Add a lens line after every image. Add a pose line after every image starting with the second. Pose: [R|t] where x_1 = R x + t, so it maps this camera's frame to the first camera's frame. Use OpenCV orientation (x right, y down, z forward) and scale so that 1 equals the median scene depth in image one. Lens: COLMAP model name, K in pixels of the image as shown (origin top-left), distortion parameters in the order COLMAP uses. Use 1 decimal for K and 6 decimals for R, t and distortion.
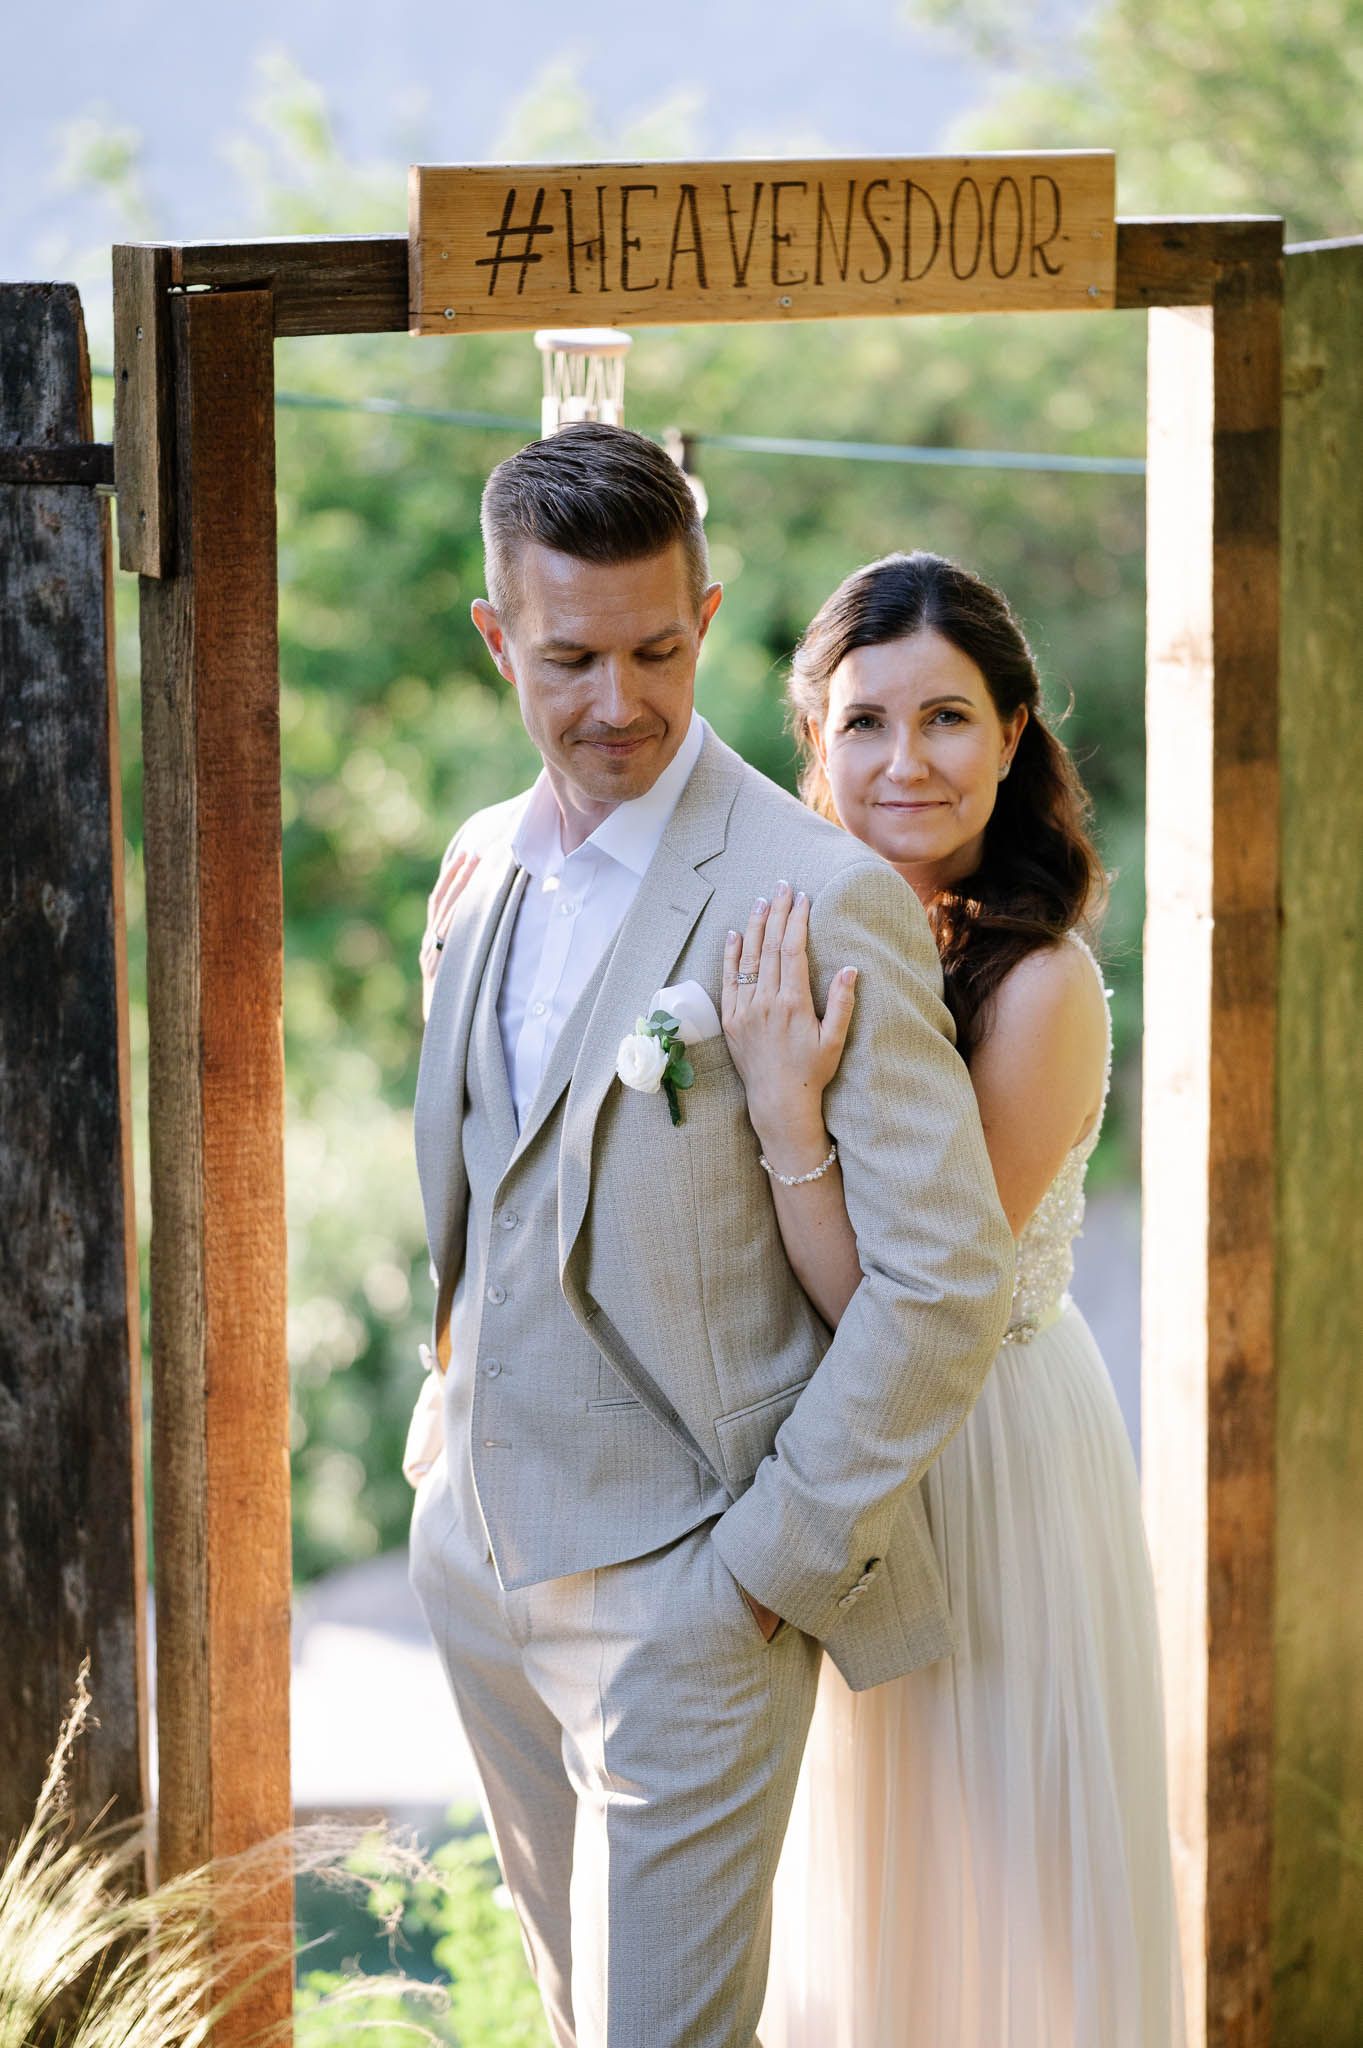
lens RADIAL K [[5064.9, 0, 600.0], [0, 5064.9, 1086.7], [0, 0, 1]] dist [0.051766, 0.073145]
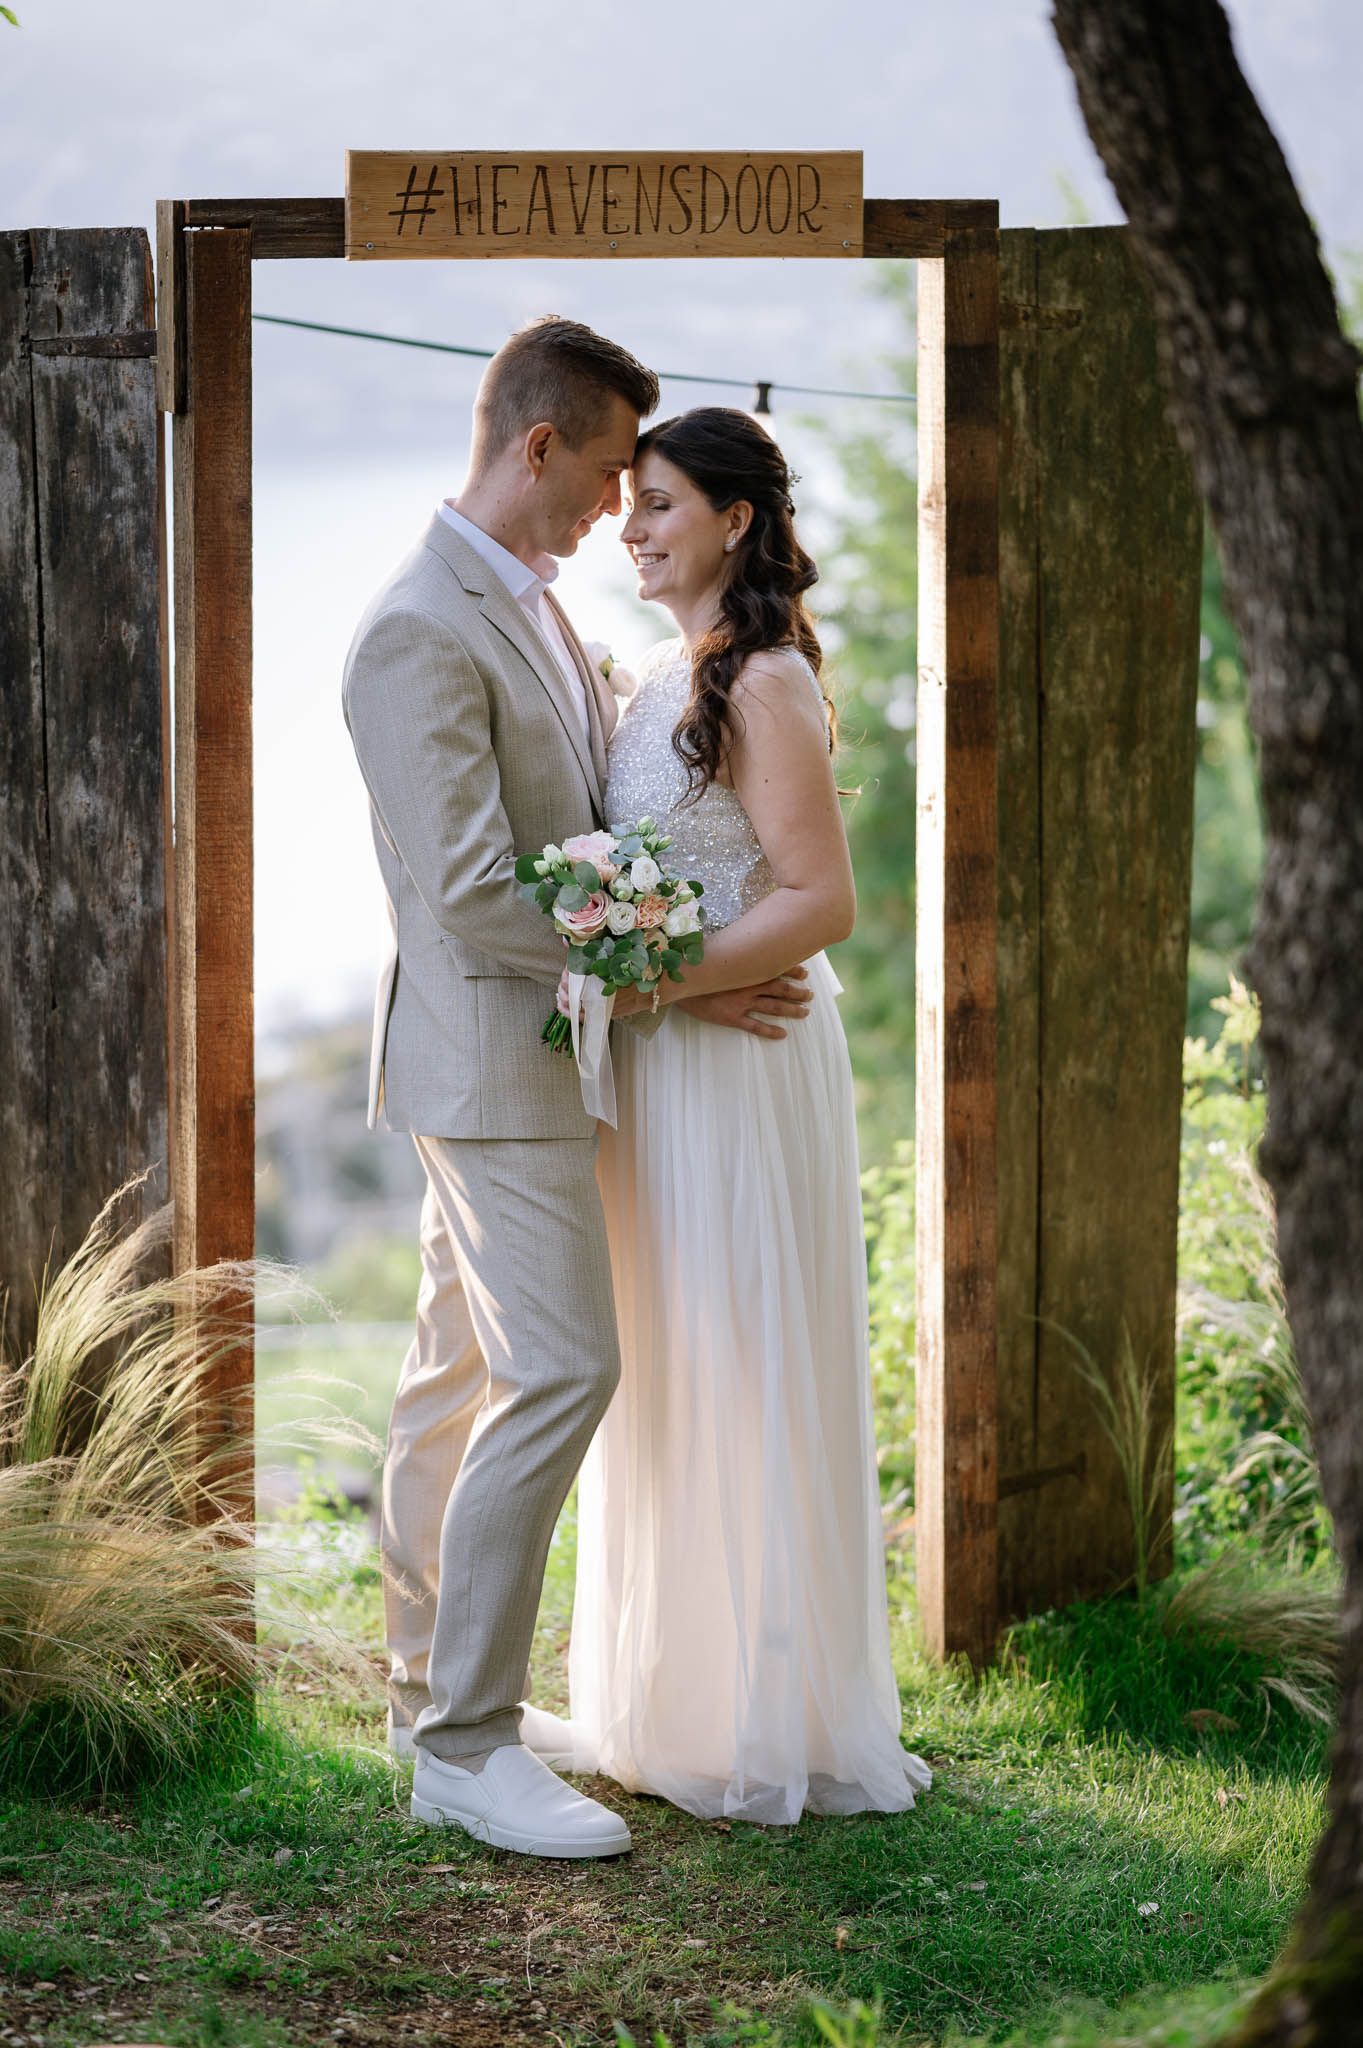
lens RADIAL K [[5064.9, 0, 600.0], [0, 5064.9, 1086.7], [0, 0, 1]] dist [0.051766, 0.073145]
pose [[0.976122, 0.040388, -0.213437, 0.358493], [-0.047477, 0.998474, -0.028192, 0.134830], [0.211973, 0.037652, 0.976550, -0.452416]]
